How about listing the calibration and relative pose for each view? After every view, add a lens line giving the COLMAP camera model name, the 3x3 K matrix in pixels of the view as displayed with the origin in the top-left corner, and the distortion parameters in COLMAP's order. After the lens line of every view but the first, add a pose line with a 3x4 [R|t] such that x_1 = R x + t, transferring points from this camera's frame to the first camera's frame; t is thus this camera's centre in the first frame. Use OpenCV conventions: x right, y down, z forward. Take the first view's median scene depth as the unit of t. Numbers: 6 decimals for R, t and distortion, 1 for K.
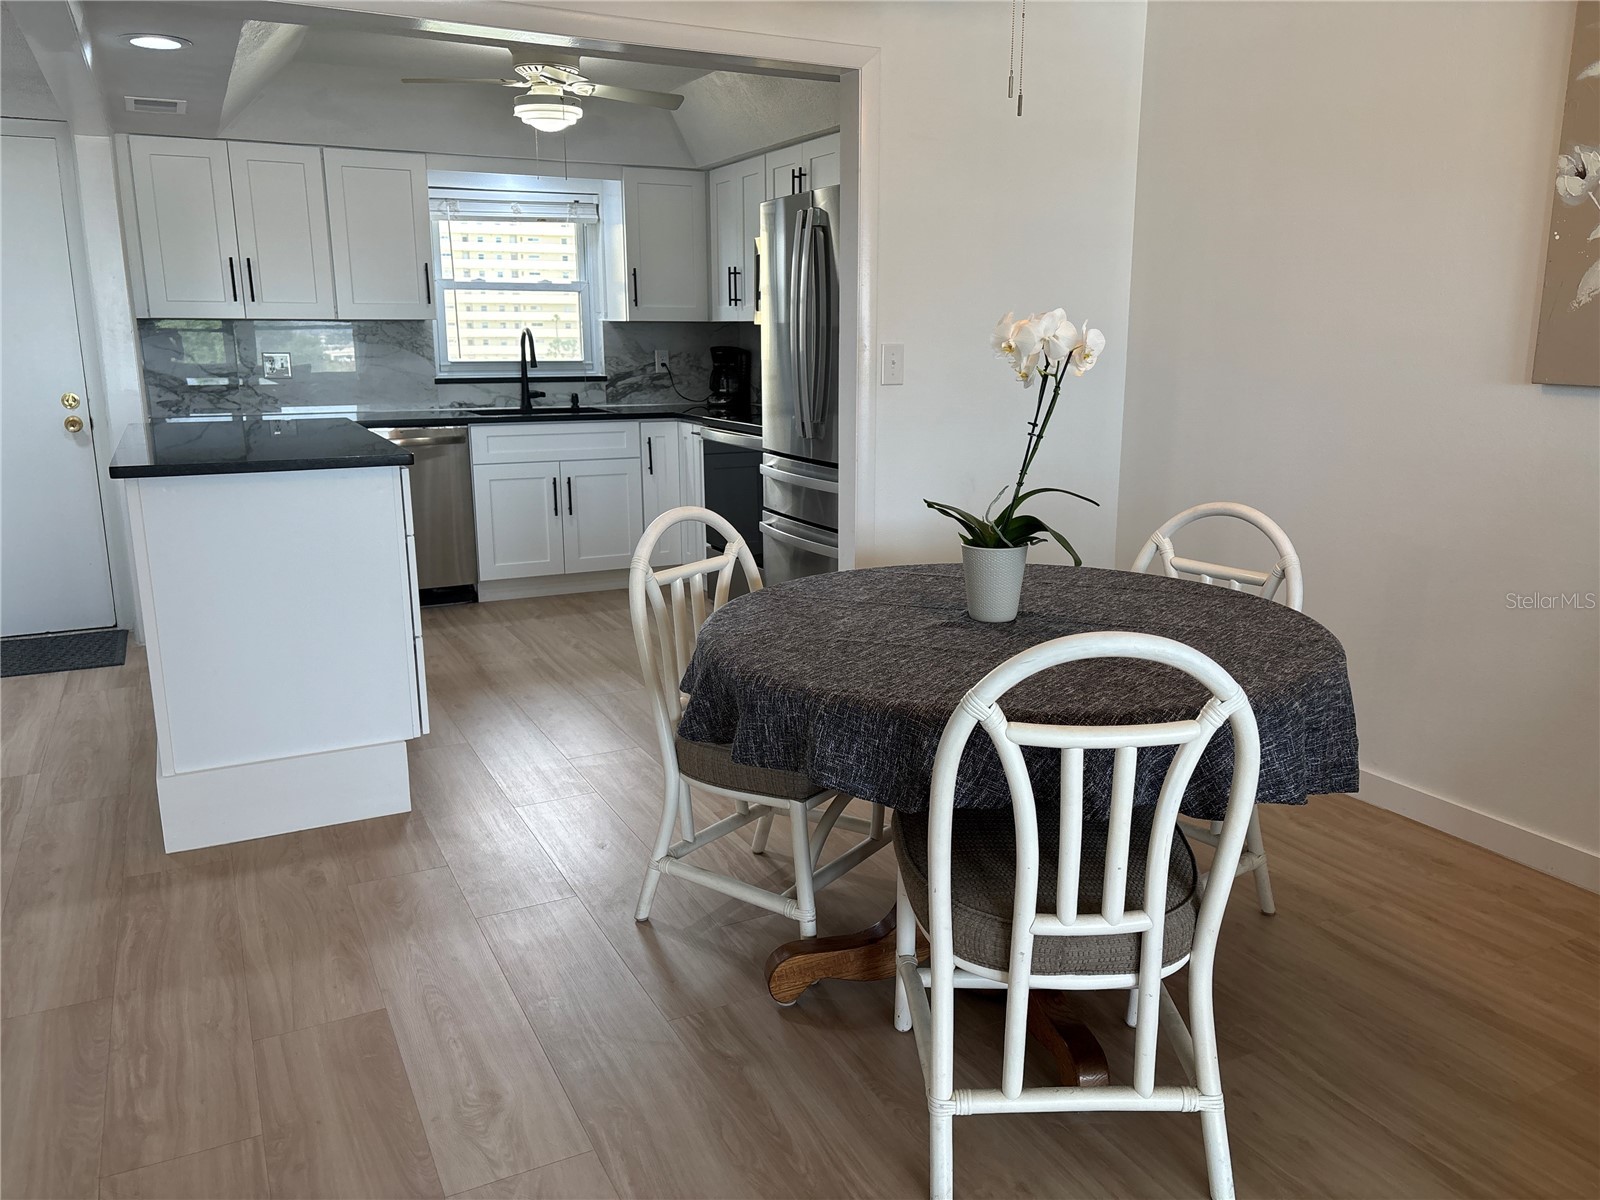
lens RADIAL K [[1222.8, 0, 800.0], [0, 1222.8, 600.0], [0, 0, 1]] dist [0.087122, -0.110402]
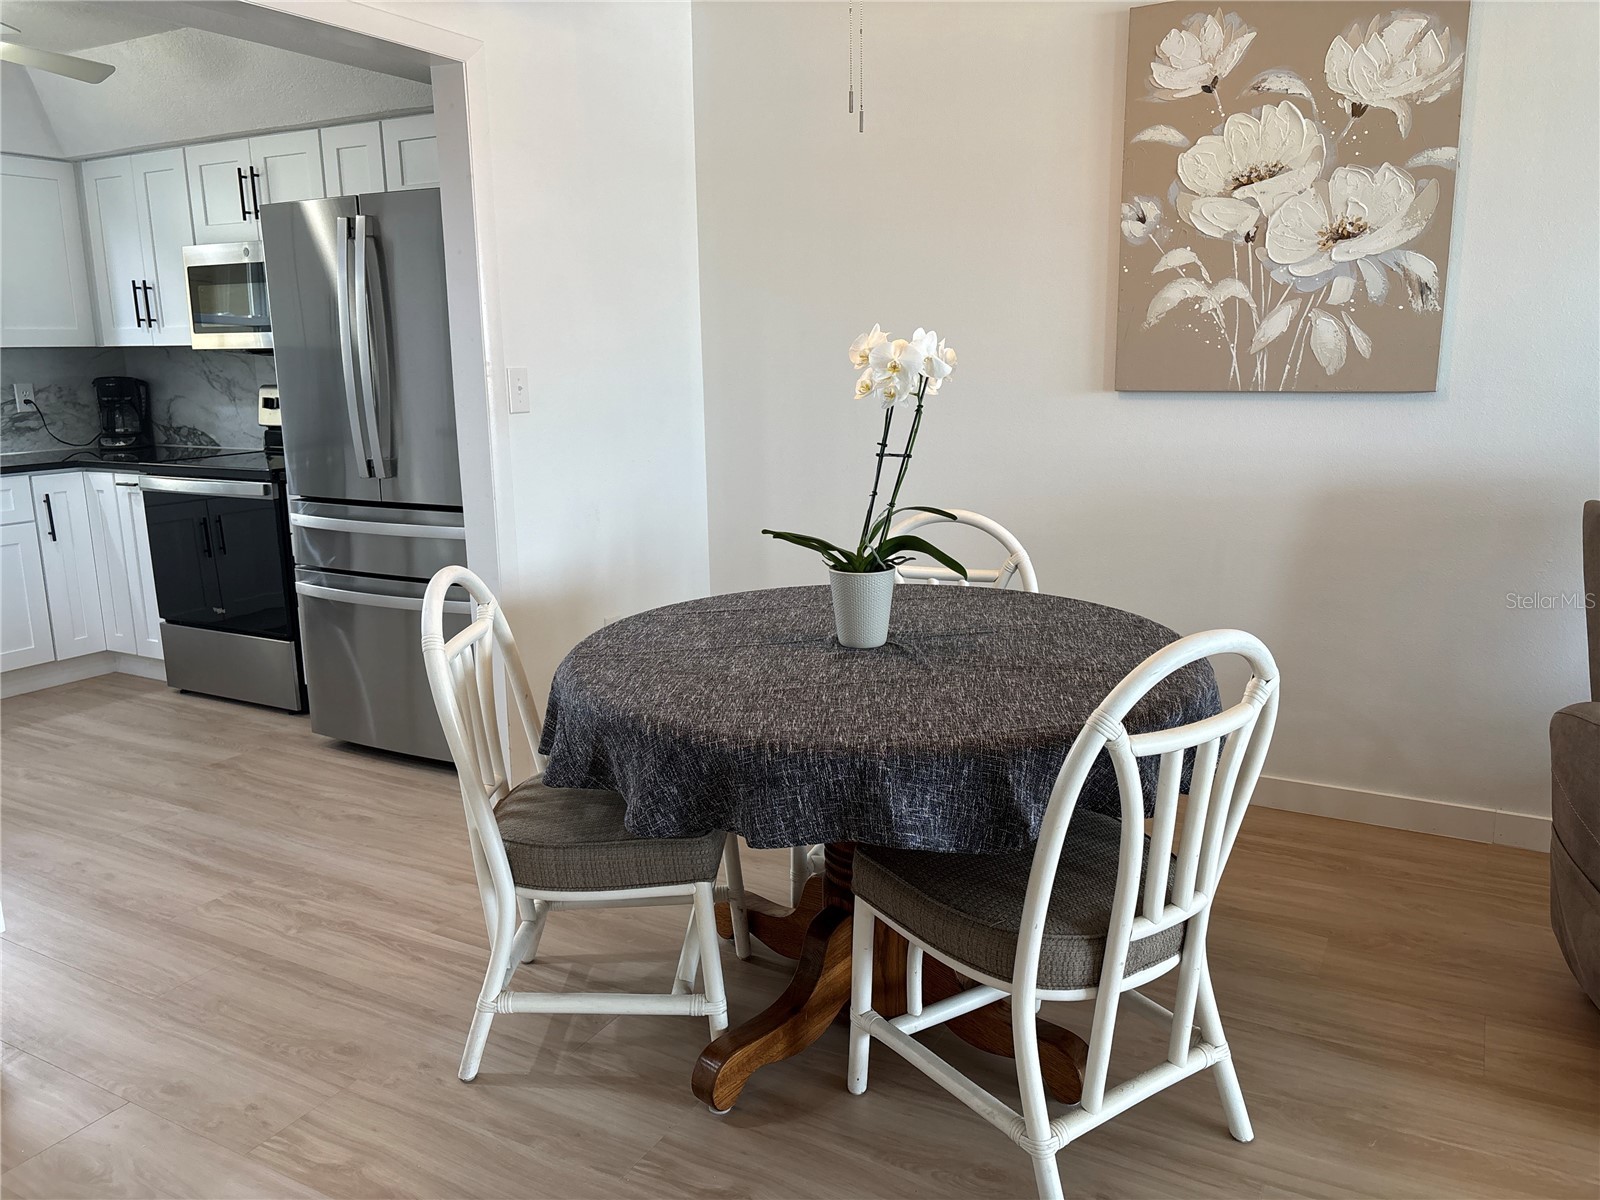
lens RADIAL K [[1206.1, 0, 809.4], [0, 1206.1, 596.4], [0, 0, 1]] dist [0.087136, -0.098957]
pose [[0.828637, -0.122190, 0.546288, -0.163551], [0.133527, 0.990861, 0.019088, -0.019121], [-0.543628, 0.057127, 0.837380, 0.089199]]
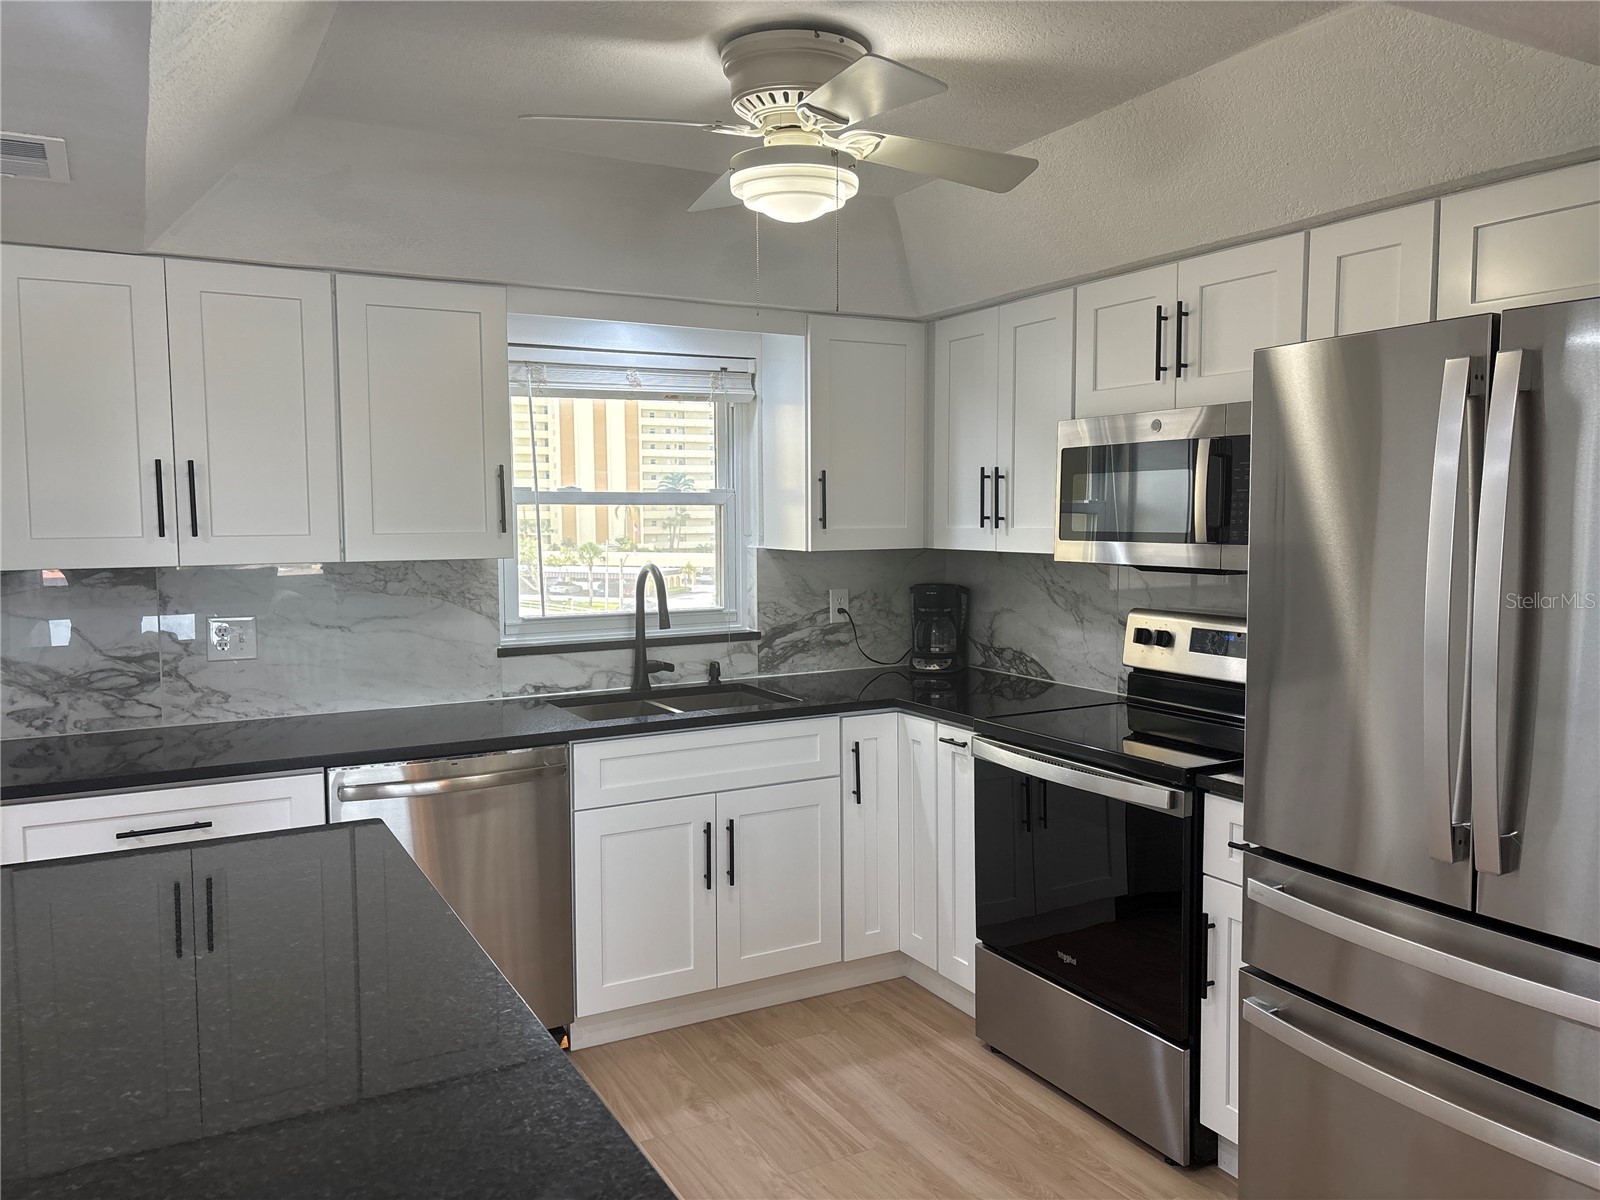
lens RADIAL K [[1206.1, 0, 809.4], [0, 1206.1, 596.4], [0, 0, 1]] dist [0.087136, -0.098957]
pose [[0.999167, -0.007705, 0.040064, -0.177323], [0.013426, 0.989404, -0.144564, -0.123871], [-0.038525, 0.144982, 0.988684, 0.426868]]
